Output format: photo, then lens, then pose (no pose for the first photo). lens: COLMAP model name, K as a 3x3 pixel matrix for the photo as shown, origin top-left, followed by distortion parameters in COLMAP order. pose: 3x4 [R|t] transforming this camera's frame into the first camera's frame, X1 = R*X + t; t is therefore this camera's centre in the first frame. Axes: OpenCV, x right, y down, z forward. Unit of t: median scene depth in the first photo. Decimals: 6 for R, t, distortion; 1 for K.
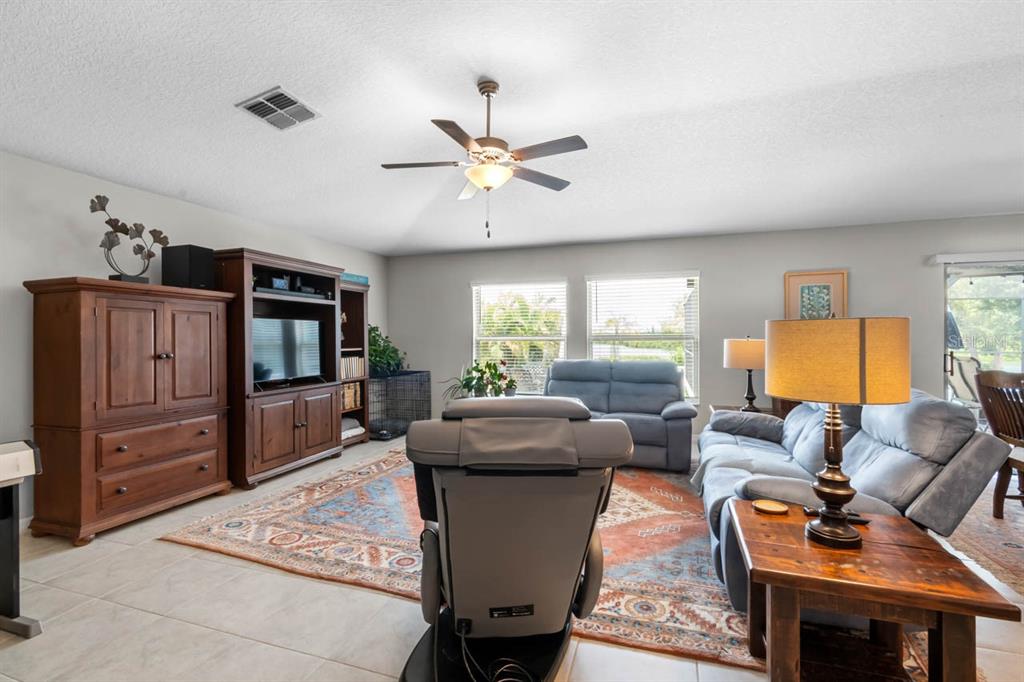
lens RADIAL K [[463.7, 0, 511.1], [0, 463.7, 338.0], [0, 0, 1]] dist [0.002755, -0.001507]
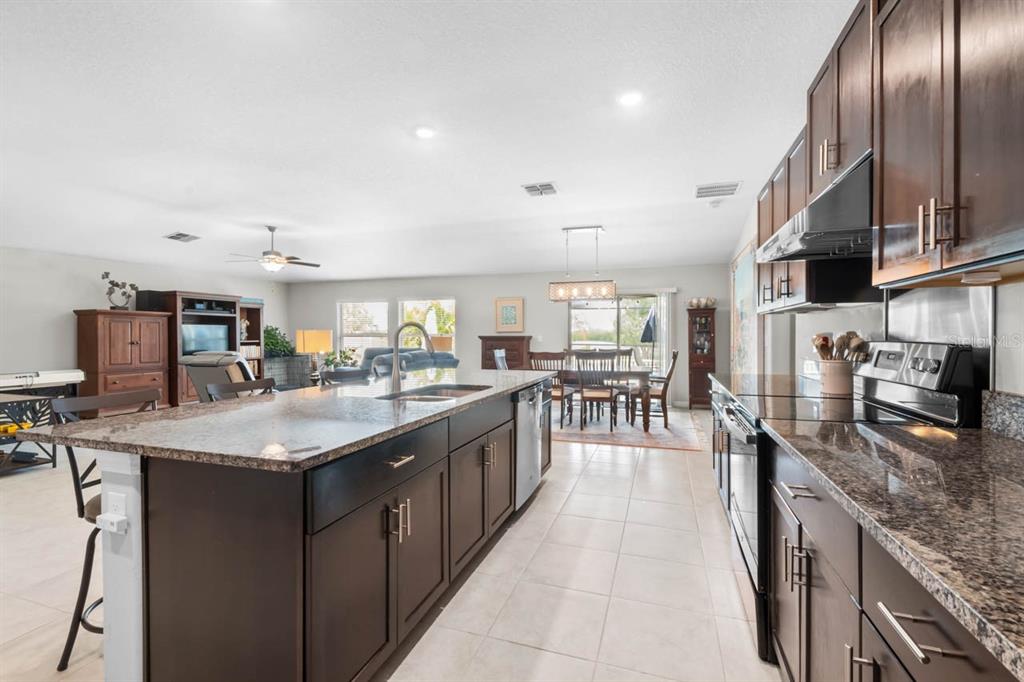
lens RADIAL K [[463.7, 0, 516.9], [0, 463.7, 336.3], [0, 0, 1]] dist [0.002755, -0.001507]
pose [[0.999994, 0.003084, 0.001771, 0.947422], [-0.003091, 0.999988, 0.003792, -0.005378], [-0.001760, -0.003798, 0.999991, -1.078448]]
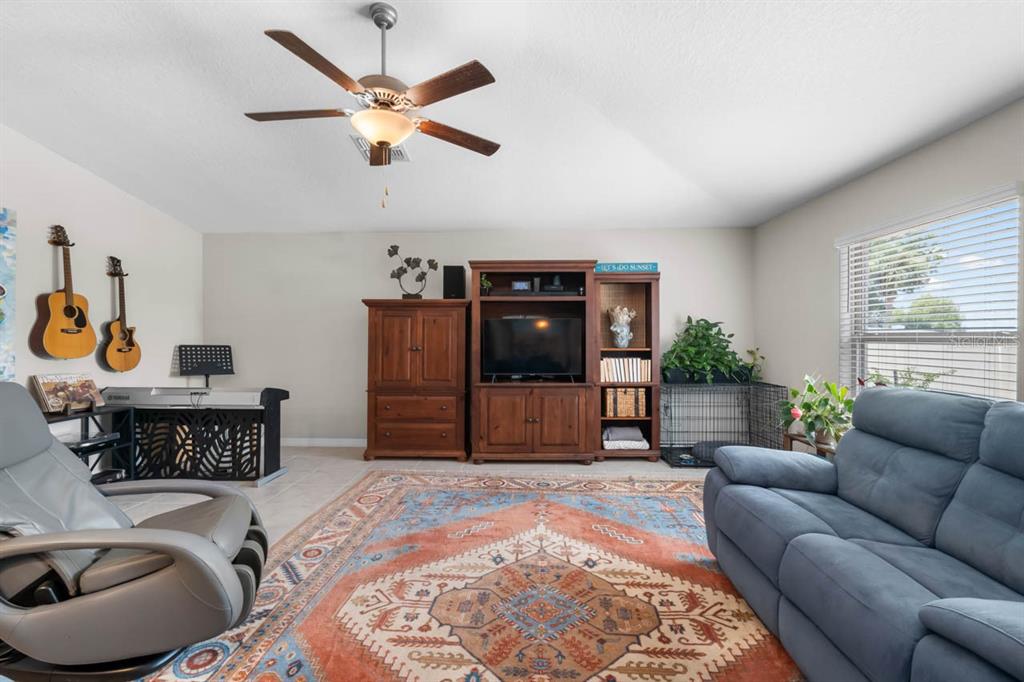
lens RADIAL K [[463.7, 0, 519.0], [0, 463.7, 340.3], [0, 0, 1]] dist [0.002755, -0.001507]
pose [[0.288936, 0.013434, -0.957254, 0.628381], [-0.000953, 0.999905, 0.013744, -0.006262], [0.957348, -0.003059, 0.288921, 0.801570]]
